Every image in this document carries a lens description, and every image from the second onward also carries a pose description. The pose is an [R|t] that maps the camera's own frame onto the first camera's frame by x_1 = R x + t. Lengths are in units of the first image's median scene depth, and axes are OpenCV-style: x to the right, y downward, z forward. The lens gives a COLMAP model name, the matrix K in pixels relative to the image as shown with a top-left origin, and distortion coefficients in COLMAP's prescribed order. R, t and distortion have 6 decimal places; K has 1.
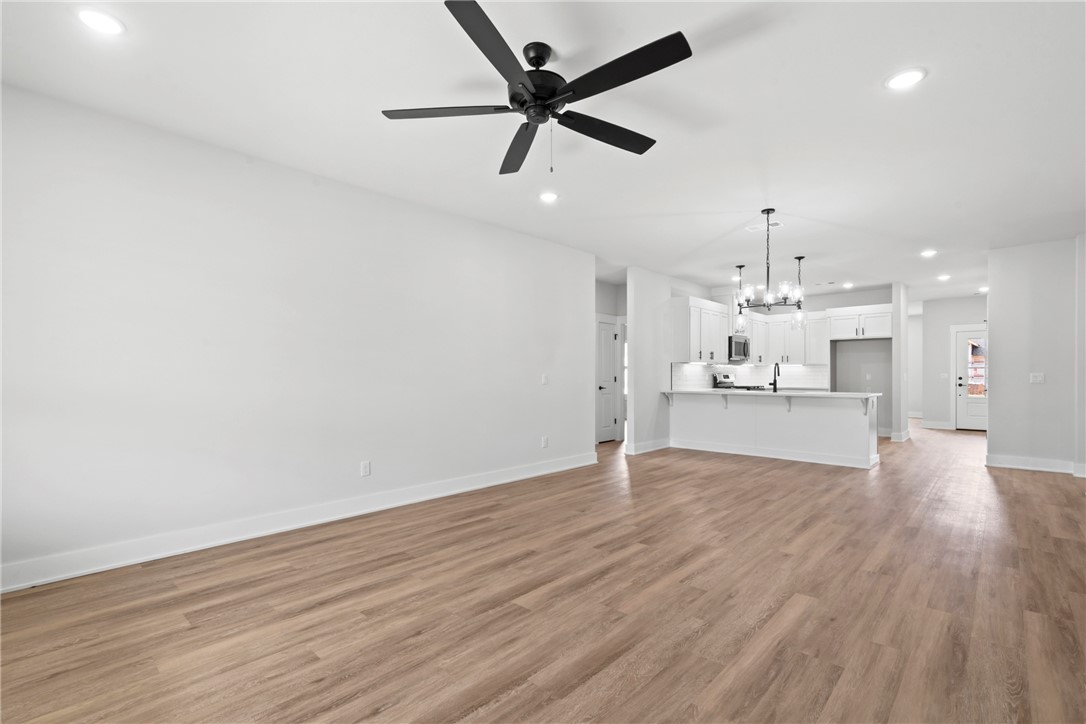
lens RADIAL K [[496.4, 0, 540.6], [0, 496.4, 367.5], [0, 0, 1]] dist [-0.003516, 0.000192]
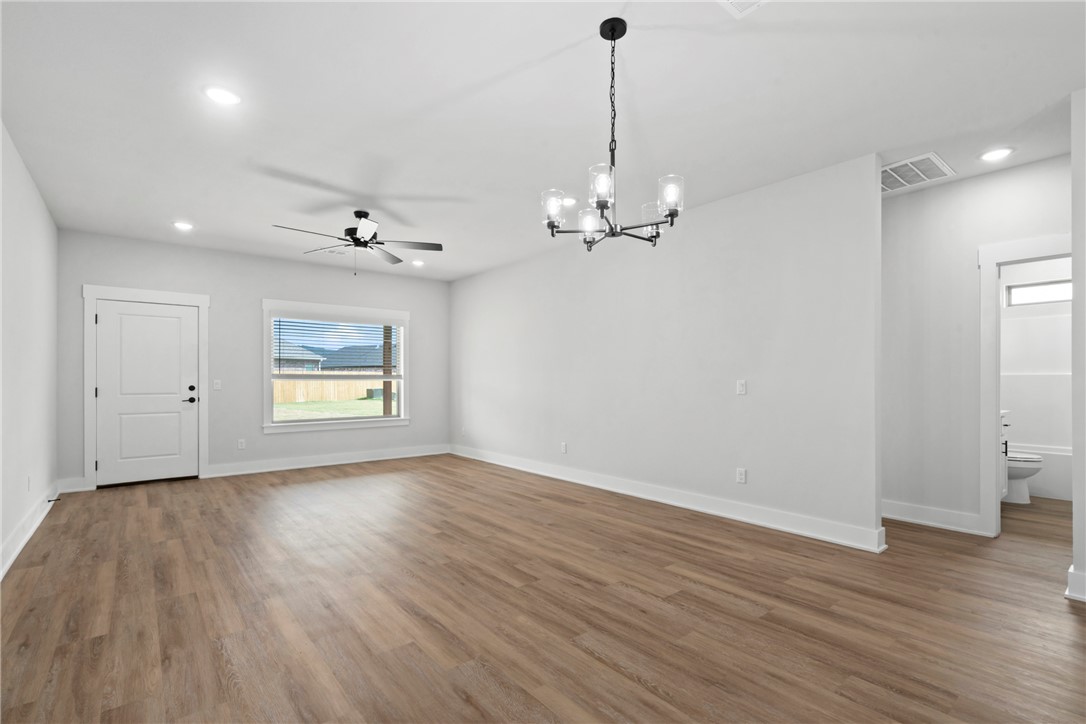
lens RADIAL K [[496.4, 0, 541.0], [0, 496.4, 370.0], [0, 0, 1]] dist [-0.003516, 0.000192]
pose [[-0.132479, -0.019040, -0.991003, 1.193819], [0.012795, 0.999699, -0.020917, 0.015271], [0.991103, -0.015451, -0.132195, 1.283877]]
